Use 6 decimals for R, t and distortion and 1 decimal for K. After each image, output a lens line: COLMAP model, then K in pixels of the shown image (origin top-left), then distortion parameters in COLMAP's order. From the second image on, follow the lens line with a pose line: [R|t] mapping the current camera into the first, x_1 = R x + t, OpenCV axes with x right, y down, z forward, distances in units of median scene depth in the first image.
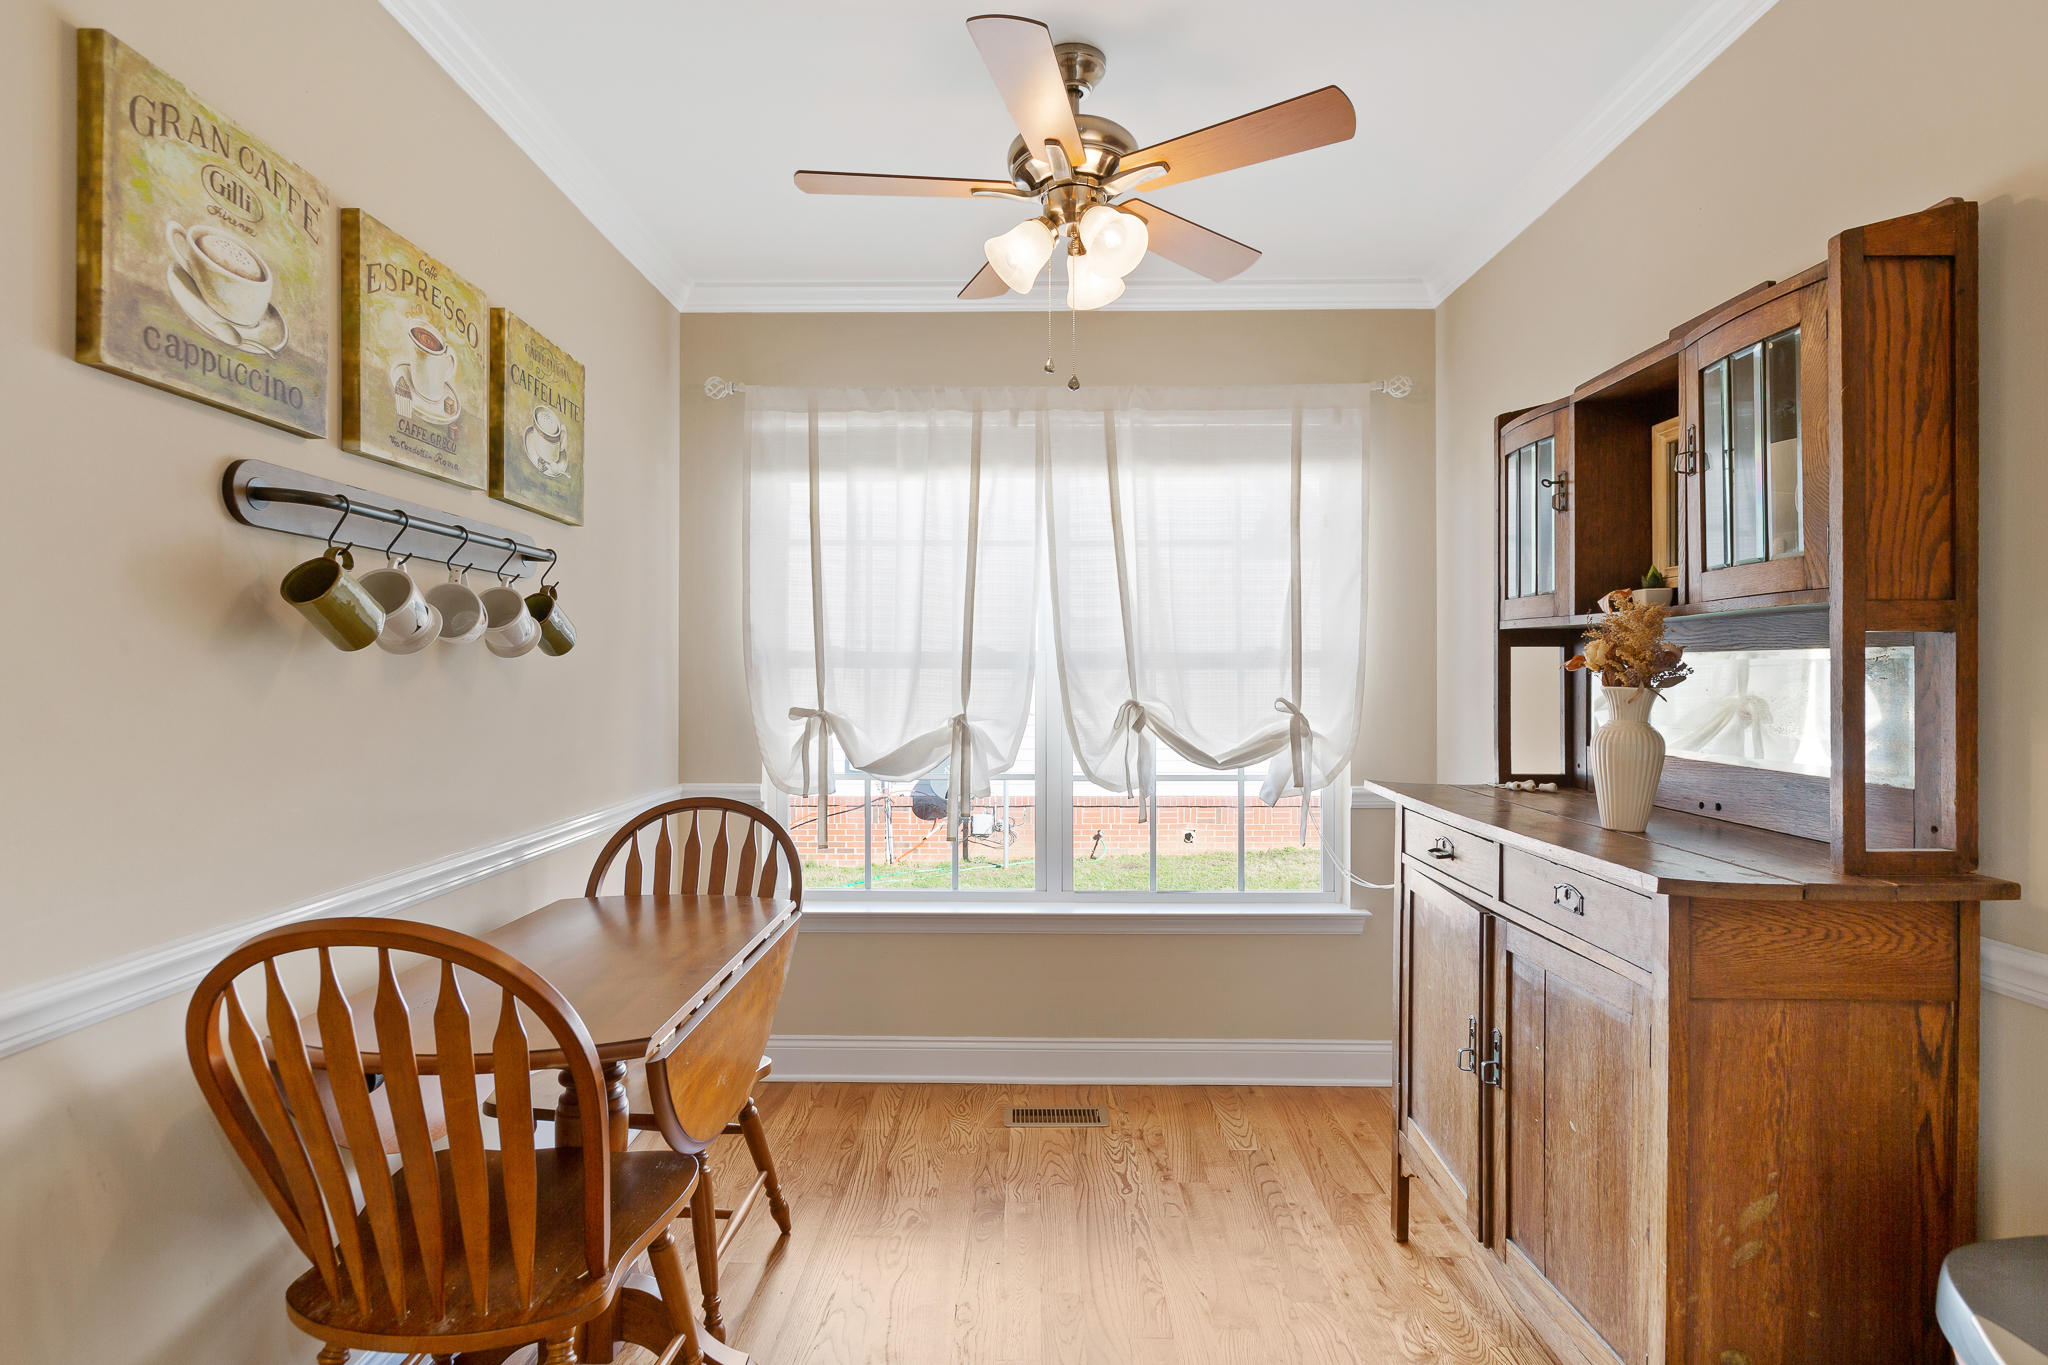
lens RADIAL K [[1039.5, 0, 1025.1], [0, 1039.5, 679.0], [0, 0, 1]] dist [-0.003949, -0.000526]
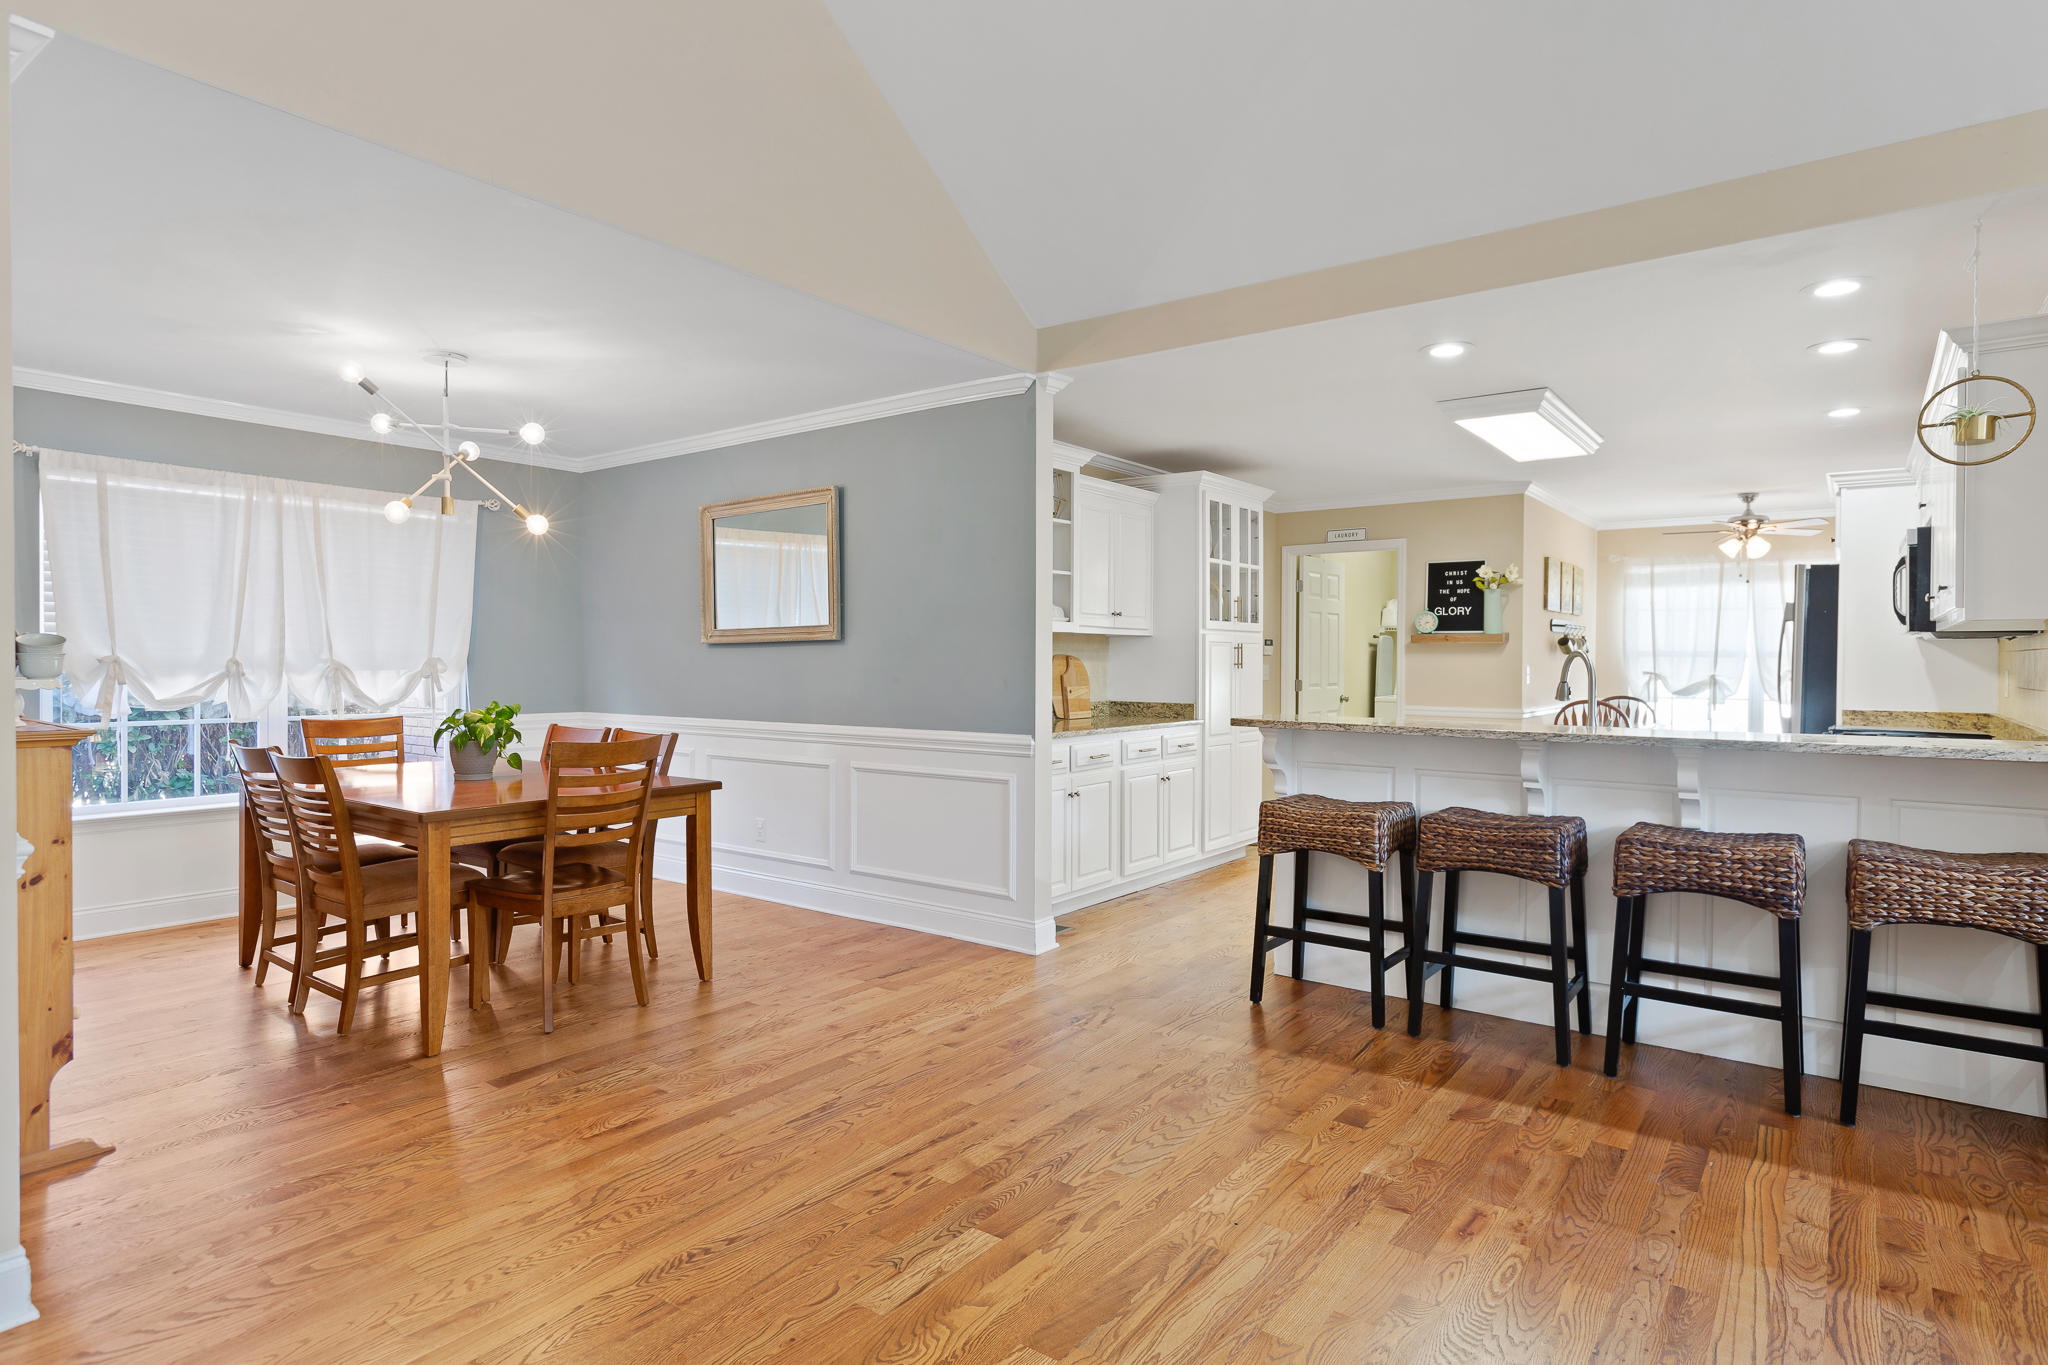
lens RADIAL K [[1105.7, 0, 1018.0], [0, 1105.7, 665.8], [0, 0, 1]] dist [0.002668, -0.000919]
pose [[0.801500, 0.009552, -0.597918, 0.211364], [-0.007451, 0.999954, 0.005985, 0.008261], [0.597948, -0.000342, 0.801535, -2.410642]]
